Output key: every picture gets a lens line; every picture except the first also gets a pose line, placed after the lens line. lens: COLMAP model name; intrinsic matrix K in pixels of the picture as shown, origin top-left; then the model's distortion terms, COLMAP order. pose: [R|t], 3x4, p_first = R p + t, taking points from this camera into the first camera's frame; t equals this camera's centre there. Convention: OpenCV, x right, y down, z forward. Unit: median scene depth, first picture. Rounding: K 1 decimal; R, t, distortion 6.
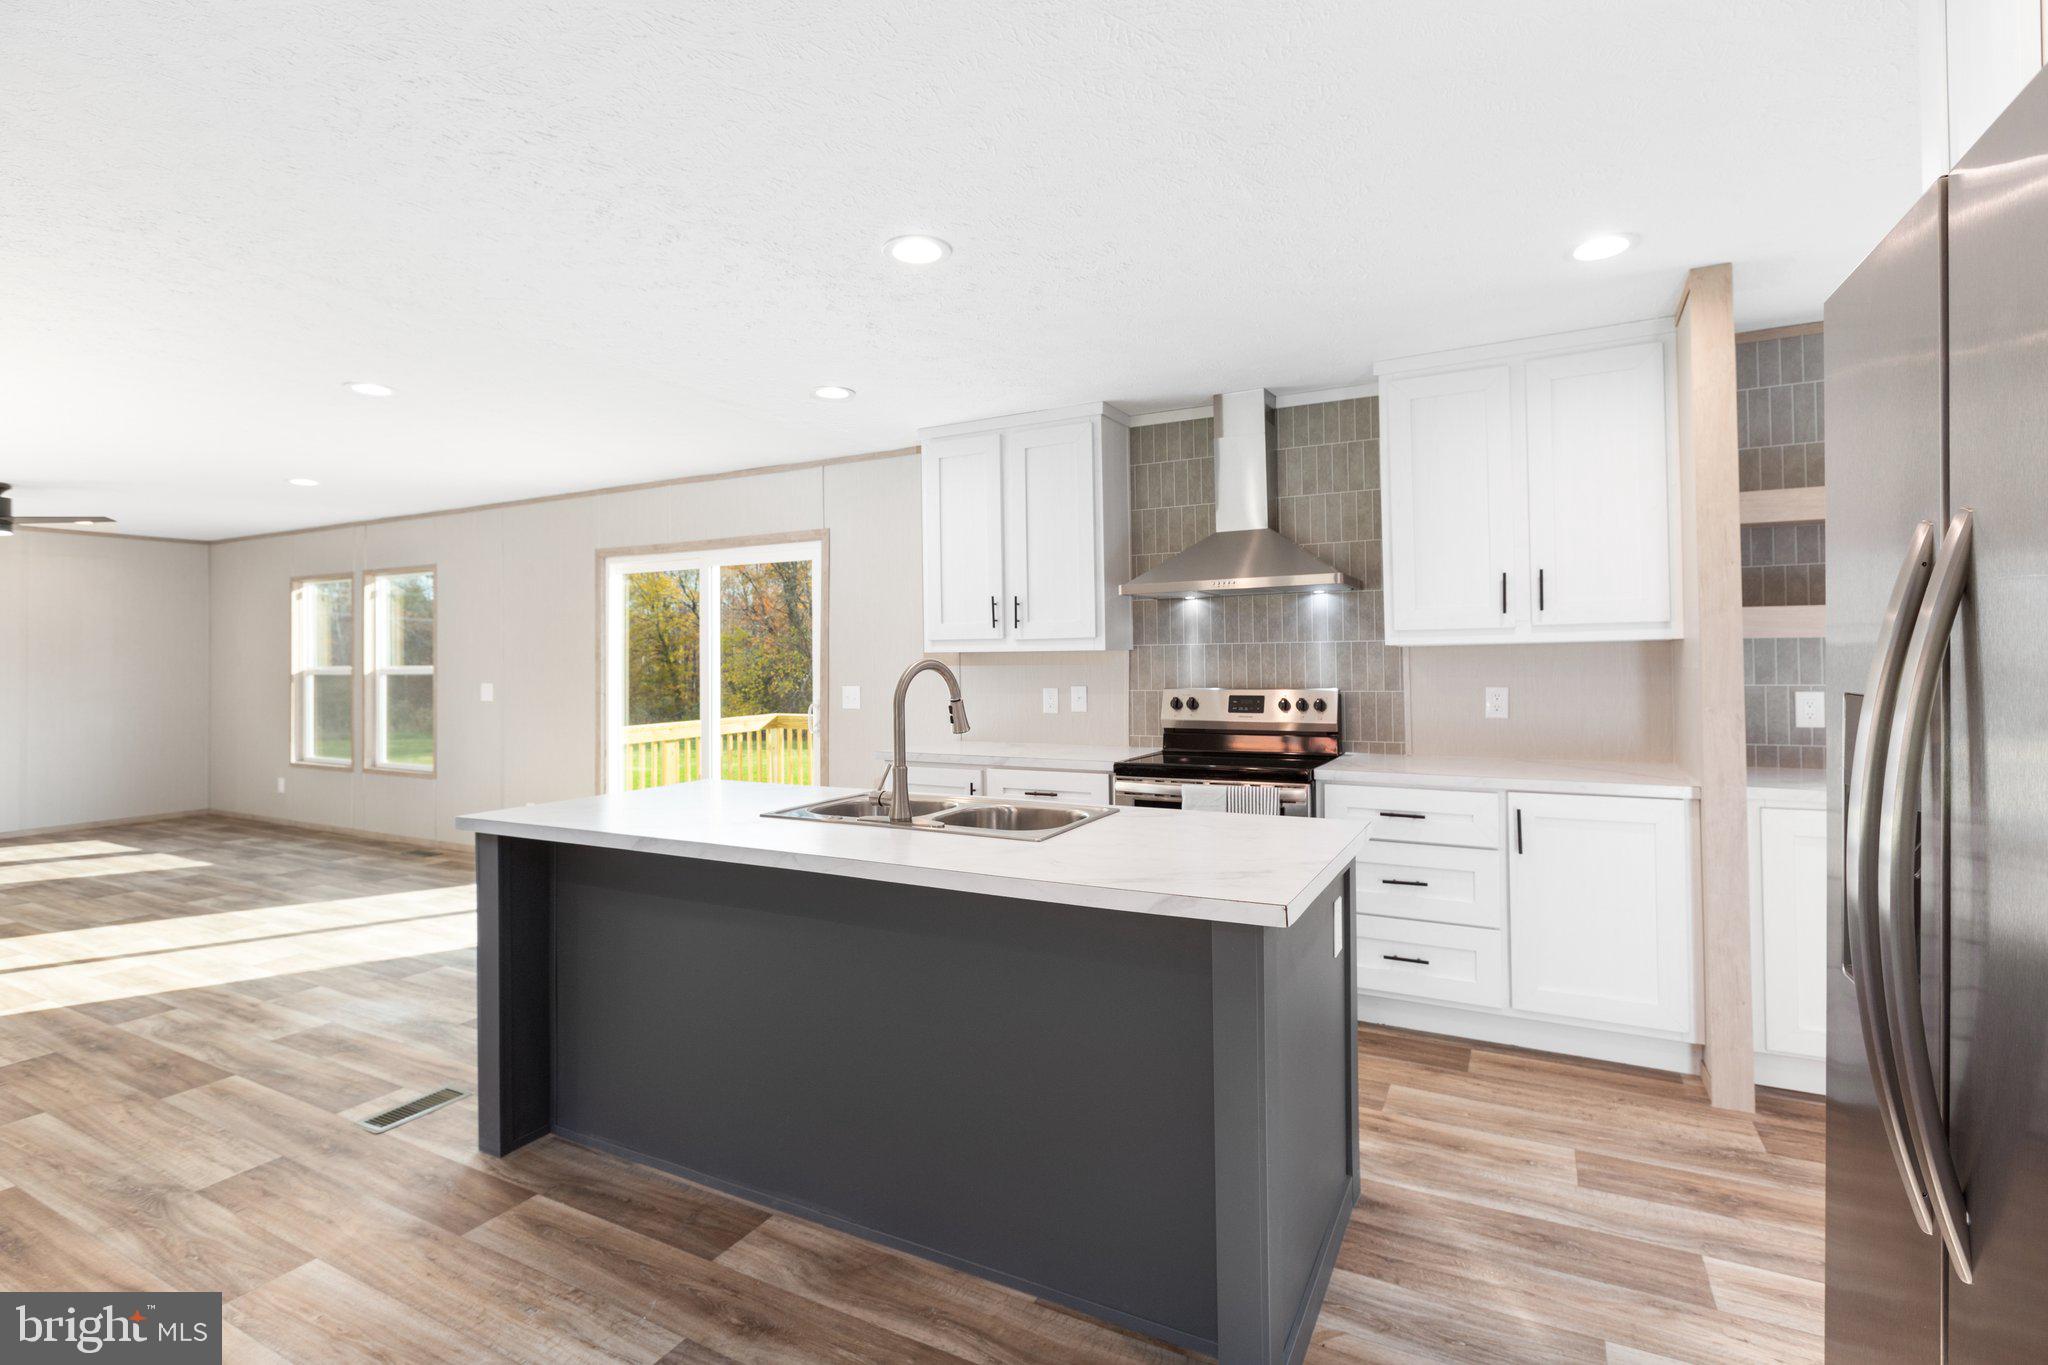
lens RADIAL K [[959.5, 0, 1022.2], [0, 959.5, 653.9], [0, 0, 1]] dist [-0.018585, 0.000408]
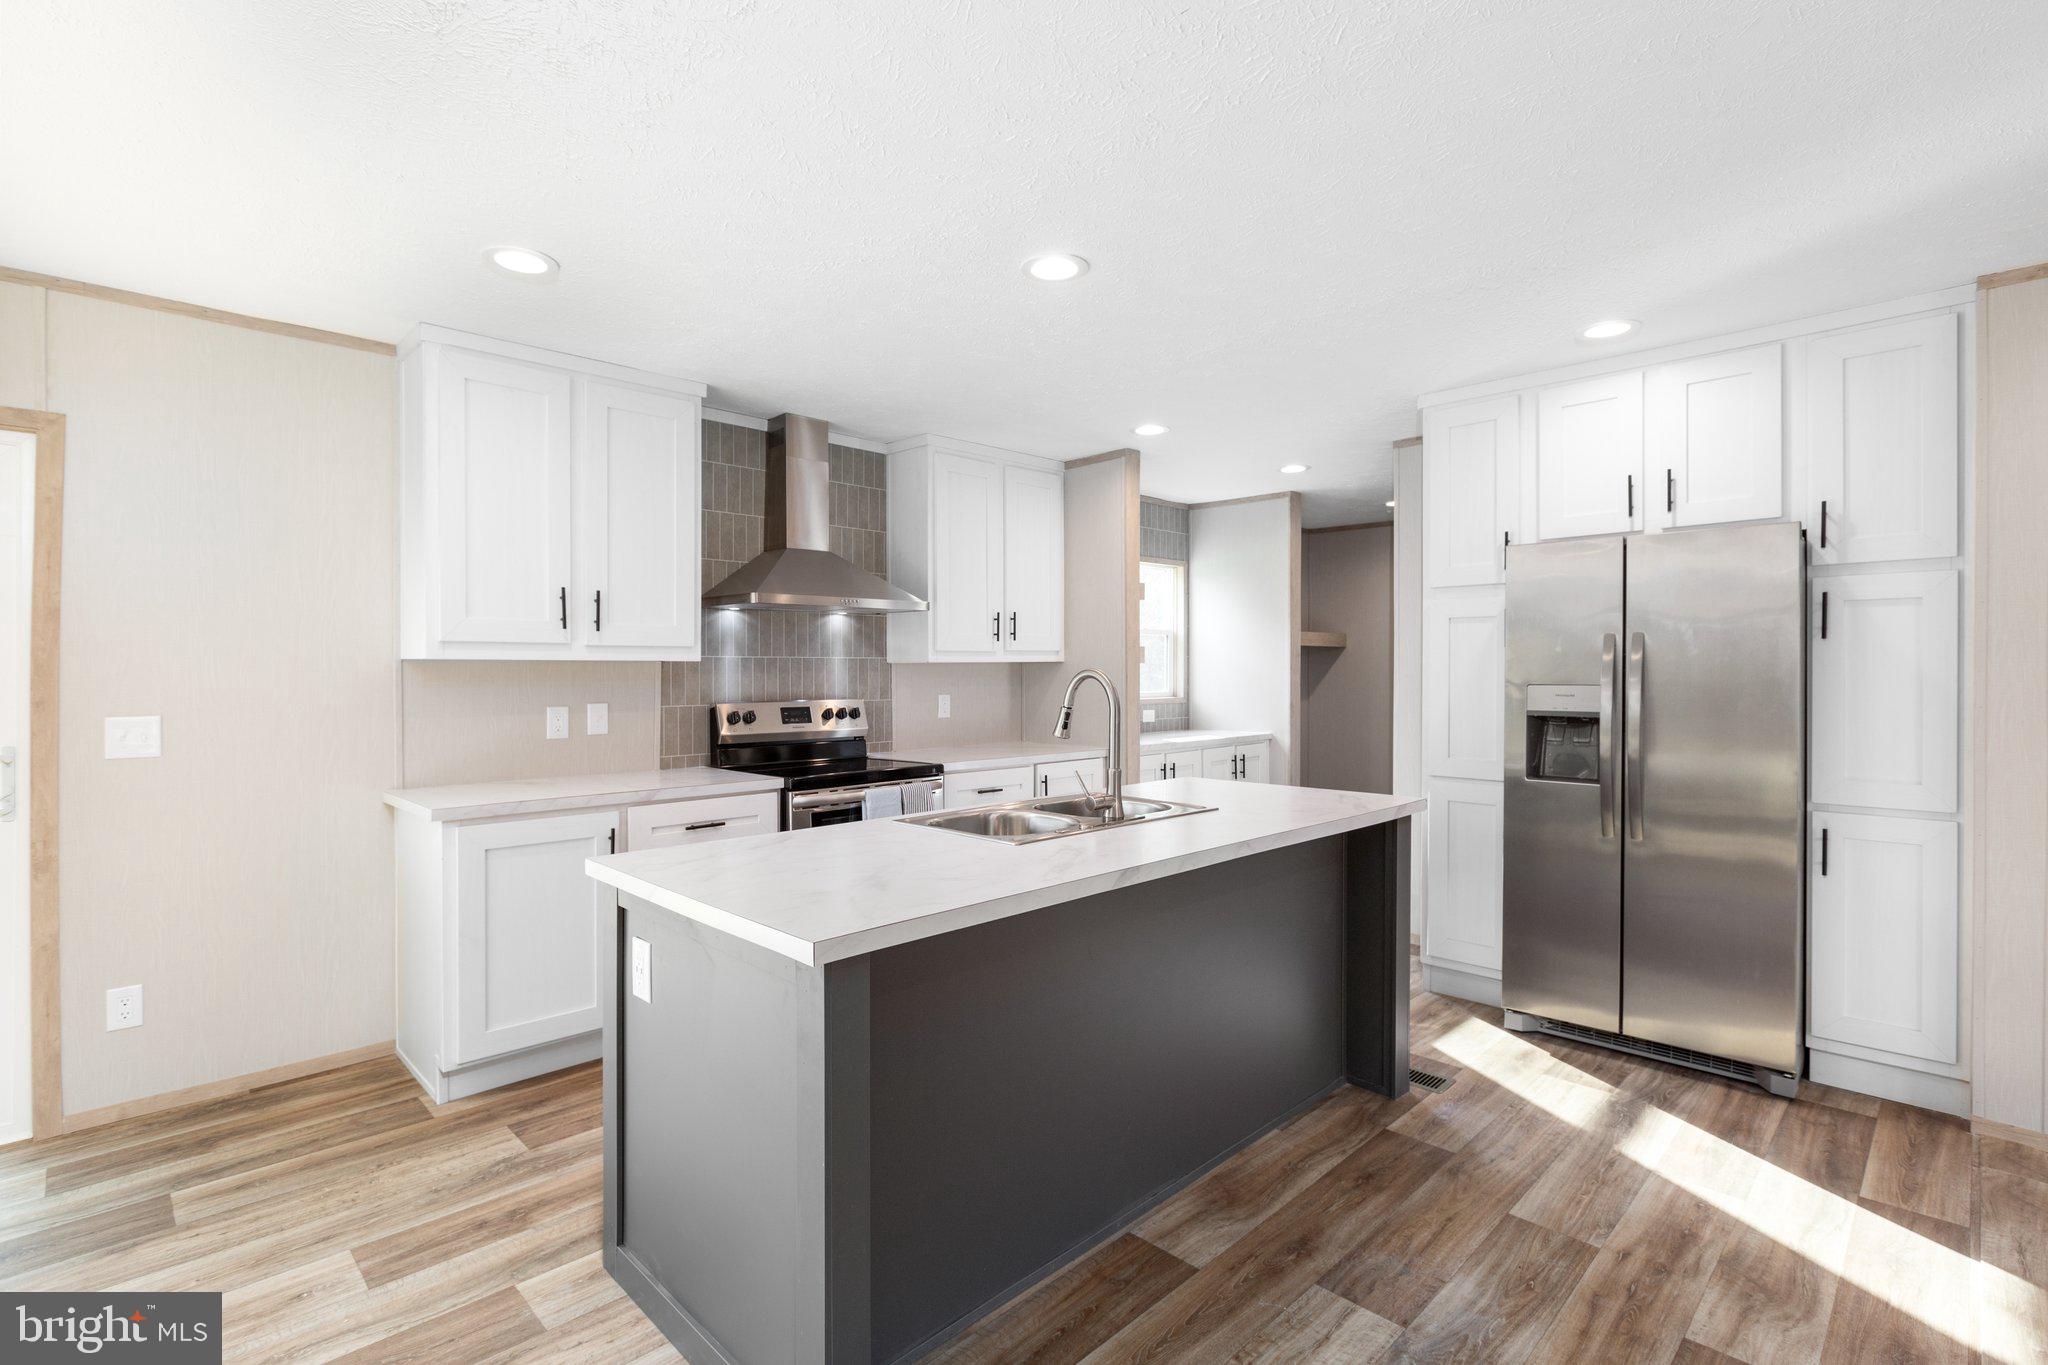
lens RADIAL K [[956.4, 0, 1016.4], [0, 956.4, 675.7], [0, 0, 1]] dist [-0.003919, -0.000272]
pose [[0.304399, 0.005817, 0.952527, -0.683996], [-0.009033, 0.999954, -0.003220, 0.010200], [-0.952502, -0.007624, 0.304437, 0.449085]]
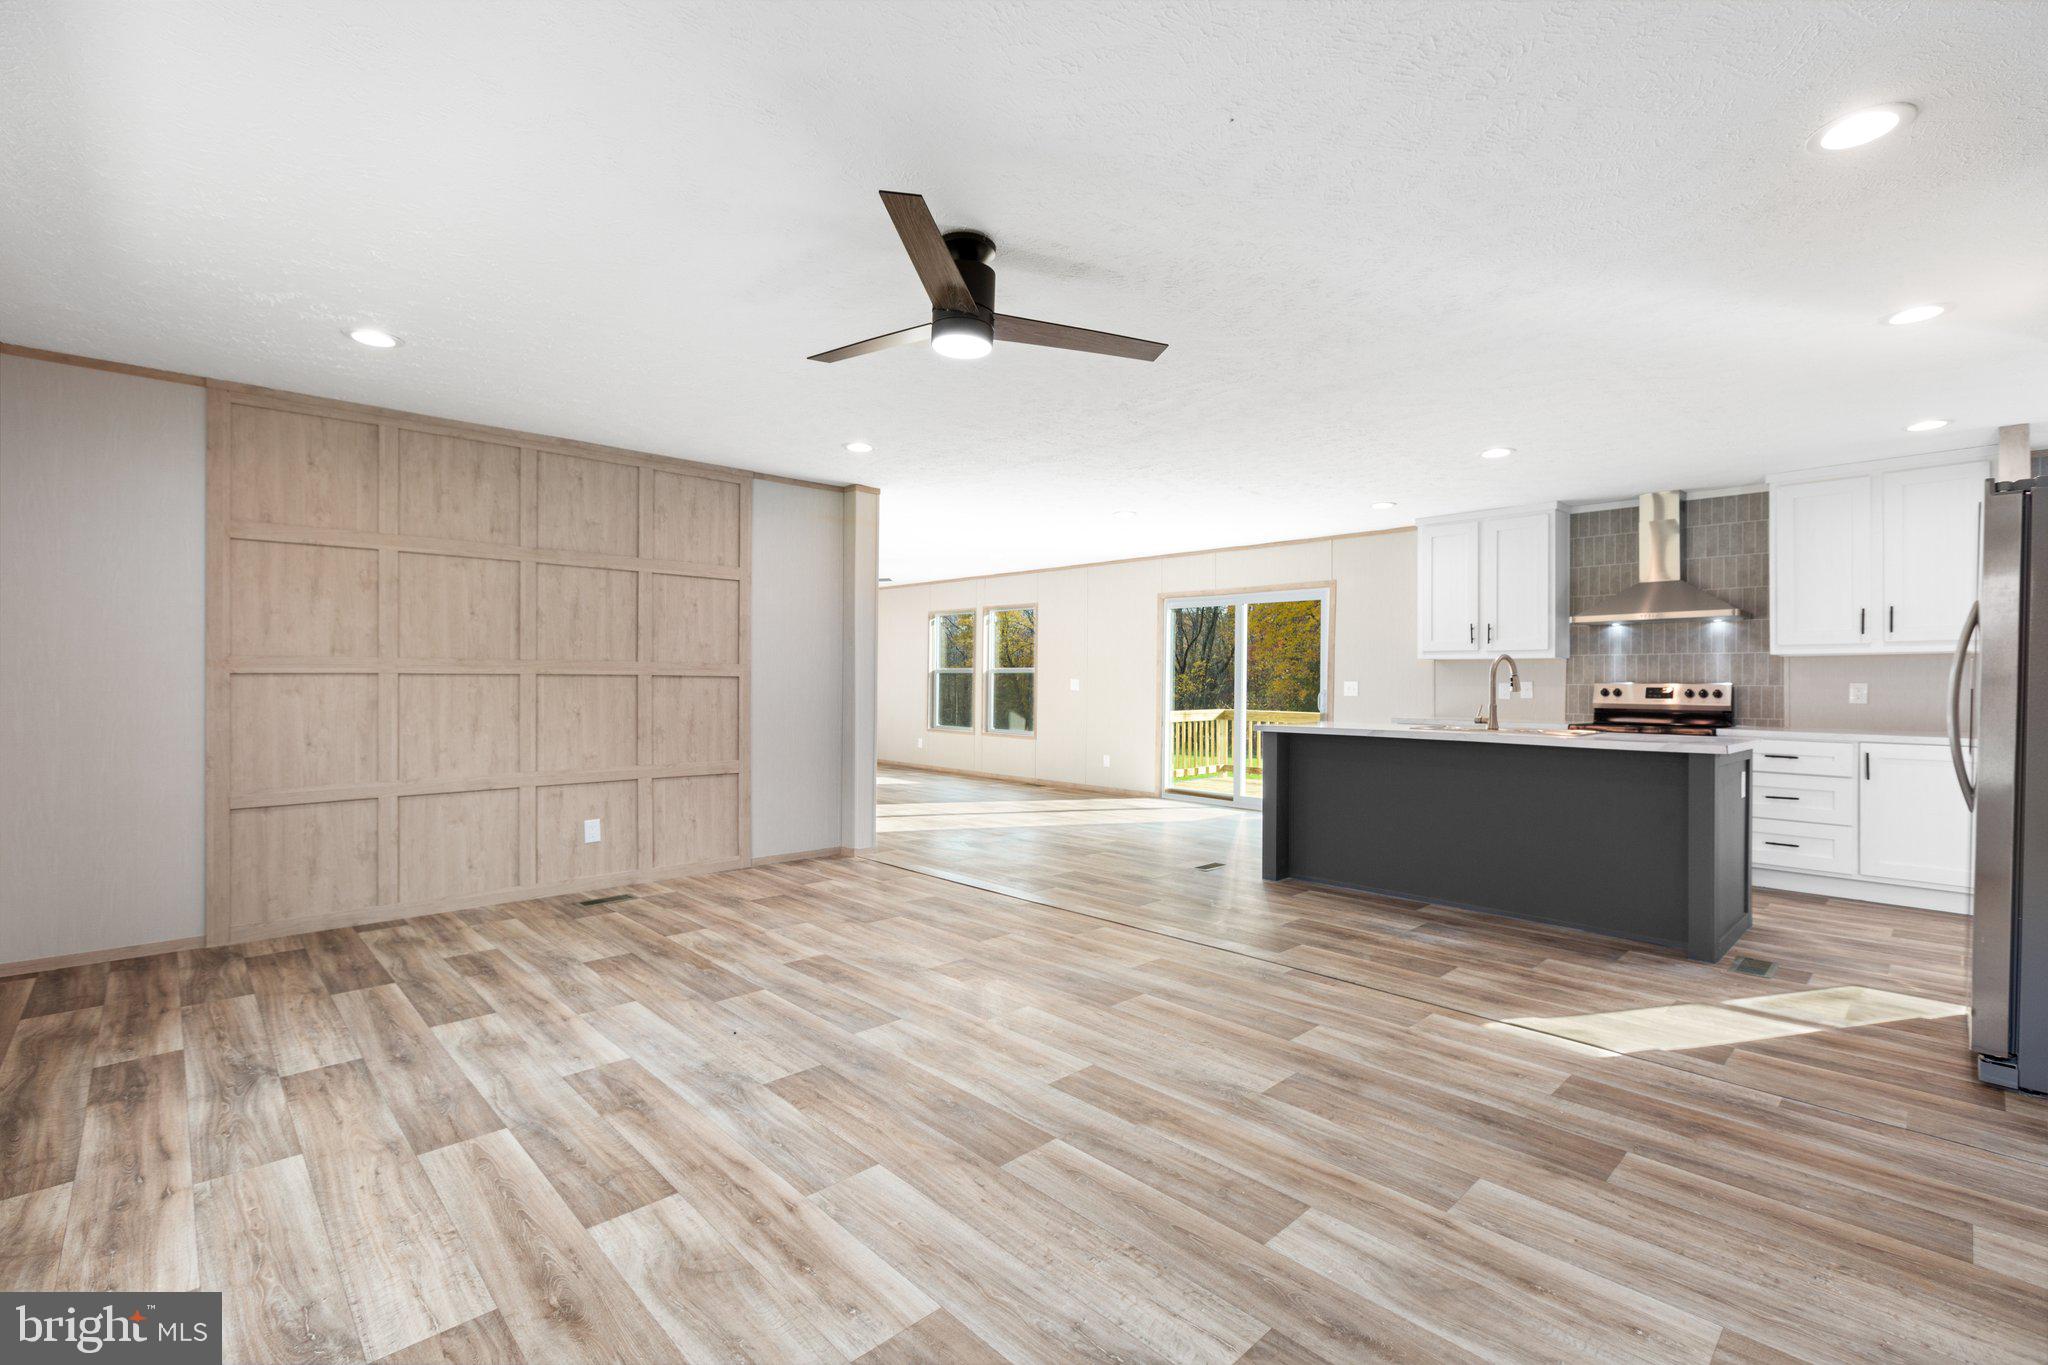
lens RADIAL K [[900.8, 0, 1009.8], [0, 900.8, 679.4], [0, 0, 1]] dist [-0.000762, -0.000319]
pose [[0.944189, 0.019283, -0.328841, -0.278230], [-0.018611, 0.999813, 0.005191, 0.042087], [0.328879, 0.001219, 0.944371, -0.717960]]
